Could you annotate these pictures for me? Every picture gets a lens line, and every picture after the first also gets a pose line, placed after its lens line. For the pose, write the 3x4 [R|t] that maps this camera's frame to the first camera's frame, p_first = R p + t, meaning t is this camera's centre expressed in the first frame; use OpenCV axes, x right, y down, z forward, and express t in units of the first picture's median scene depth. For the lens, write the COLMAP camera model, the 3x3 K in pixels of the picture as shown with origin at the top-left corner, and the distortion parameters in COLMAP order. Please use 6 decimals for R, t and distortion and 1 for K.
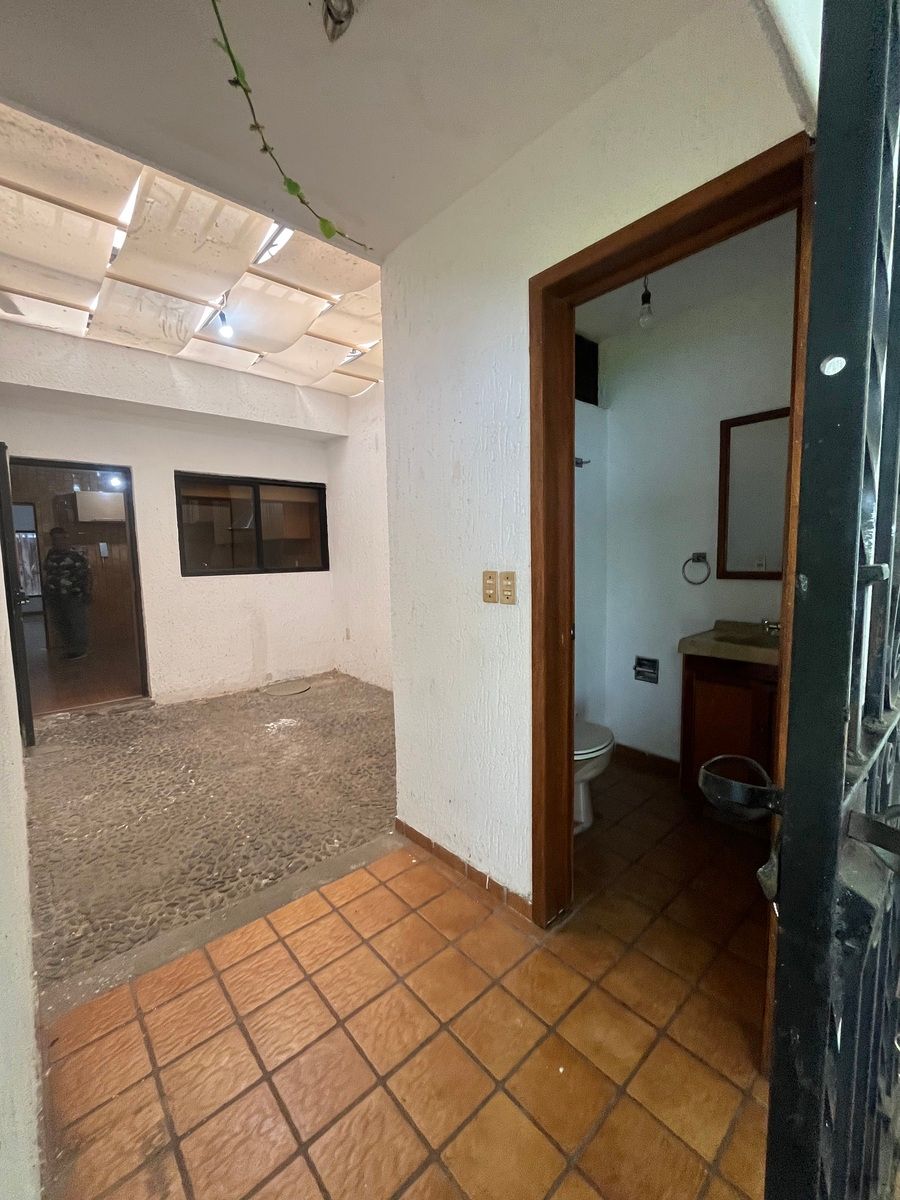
lens RADIAL K [[490.2, 0, 450.0], [0, 490.2, 600.0], [0, 0, 1]] dist [0.000096, -0.000082]
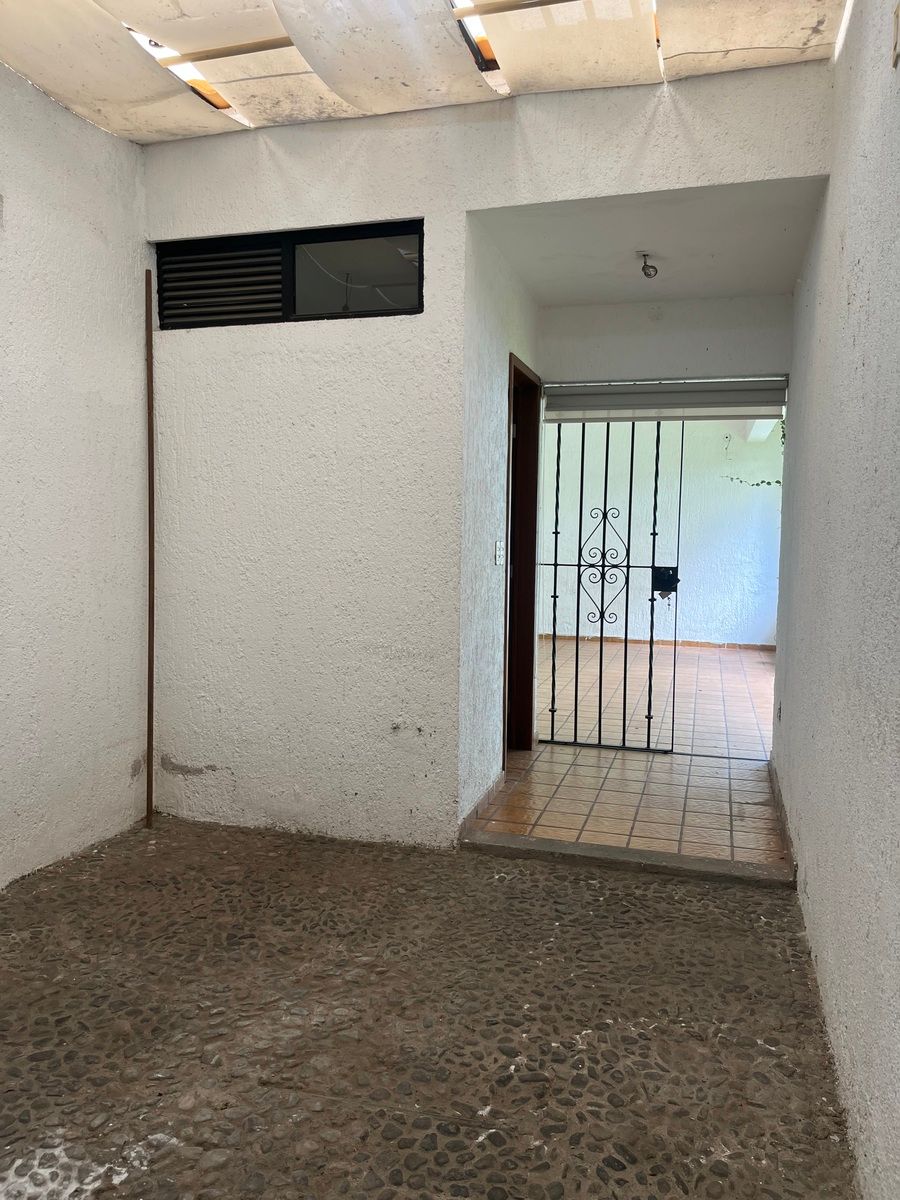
lens RADIAL K [[893.2, 0, 450.0], [0, 893.2, 600.0], [0, 0, 1]] dist [0.048899, -0.002467]
pose [[-0.524951, -0.056468, 0.849257, -1.254850], [0.077540, 0.990475, 0.113788, -0.124935], [-0.847593, 0.125585, -0.515572, 1.553384]]
